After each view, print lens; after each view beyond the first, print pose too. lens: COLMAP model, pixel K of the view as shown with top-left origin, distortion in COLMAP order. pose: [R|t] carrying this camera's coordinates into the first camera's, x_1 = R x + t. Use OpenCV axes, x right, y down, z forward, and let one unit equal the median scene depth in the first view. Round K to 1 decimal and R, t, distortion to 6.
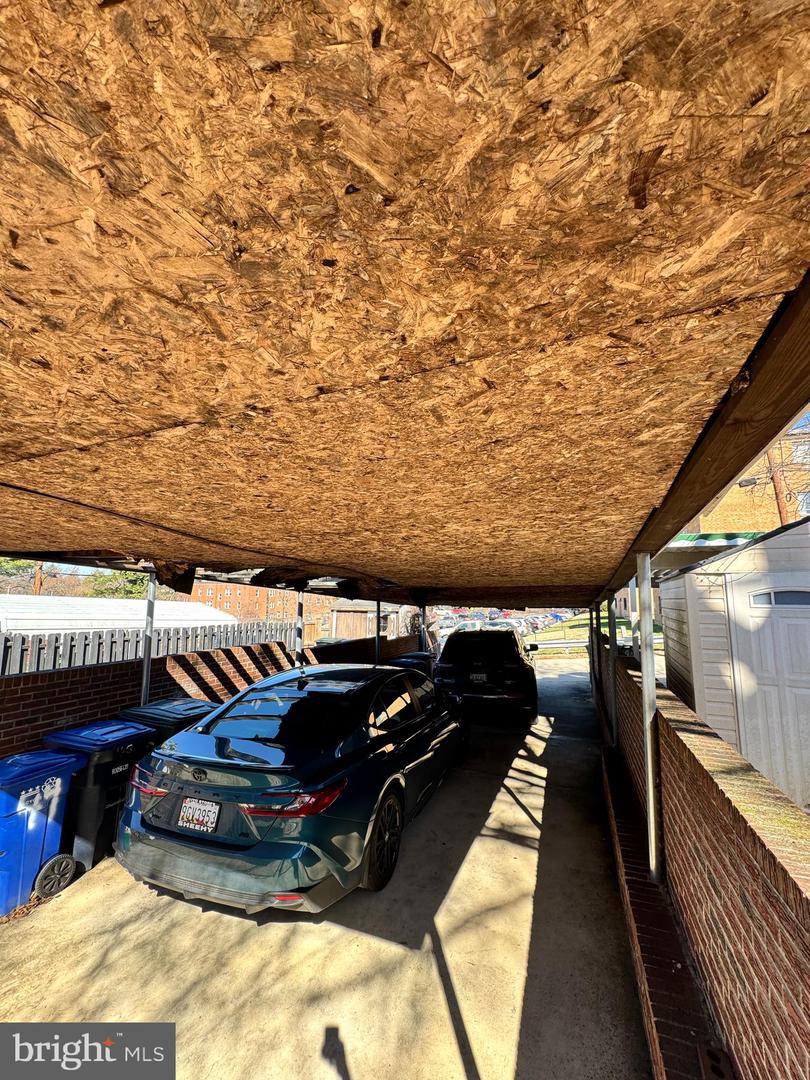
lens RADIAL K [[428.8, 0, 403.9], [0, 428.8, 543.1], [0, 0, 1]] dist [-0.000521, -0.000489]
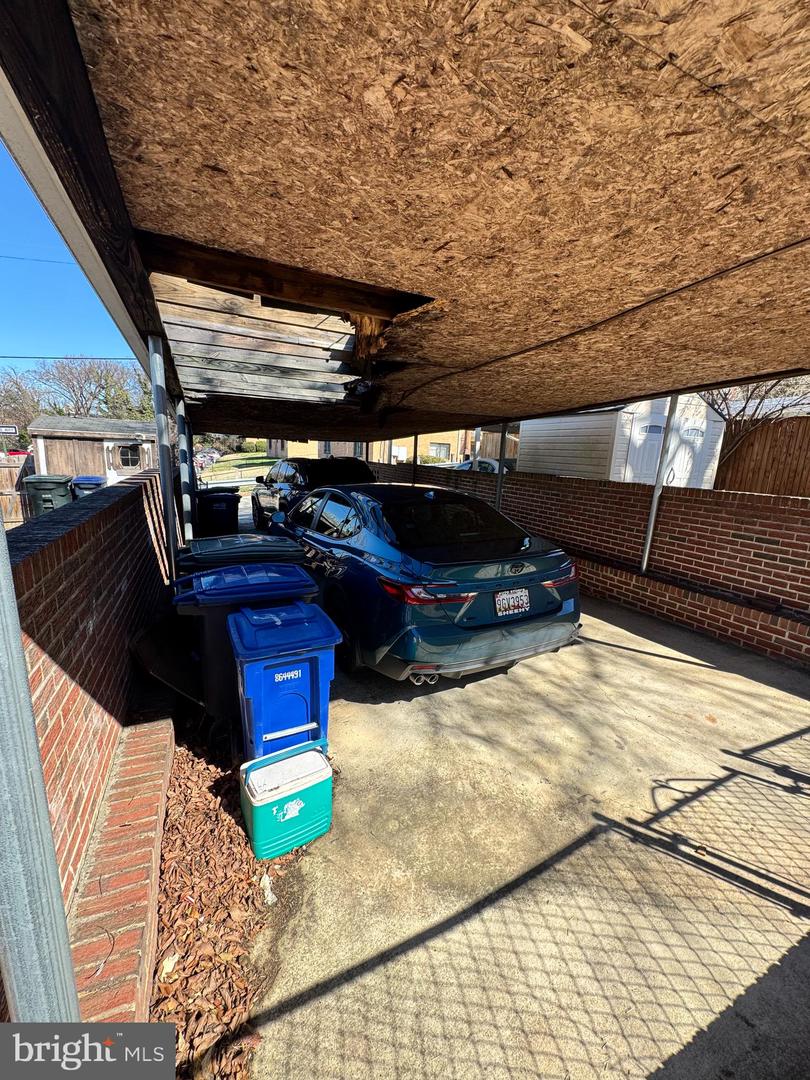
lens RADIAL K [[428.8, 0, 402.2], [0, 428.8, 540.1], [0, 0, 1]] dist [-0.000521, -0.000489]
pose [[0.687316, -0.132450, 0.714180, -1.450145], [-0.125894, 0.946631, 0.296717, 0.201918], [-0.715365, -0.293849, 0.633960, 0.567678]]
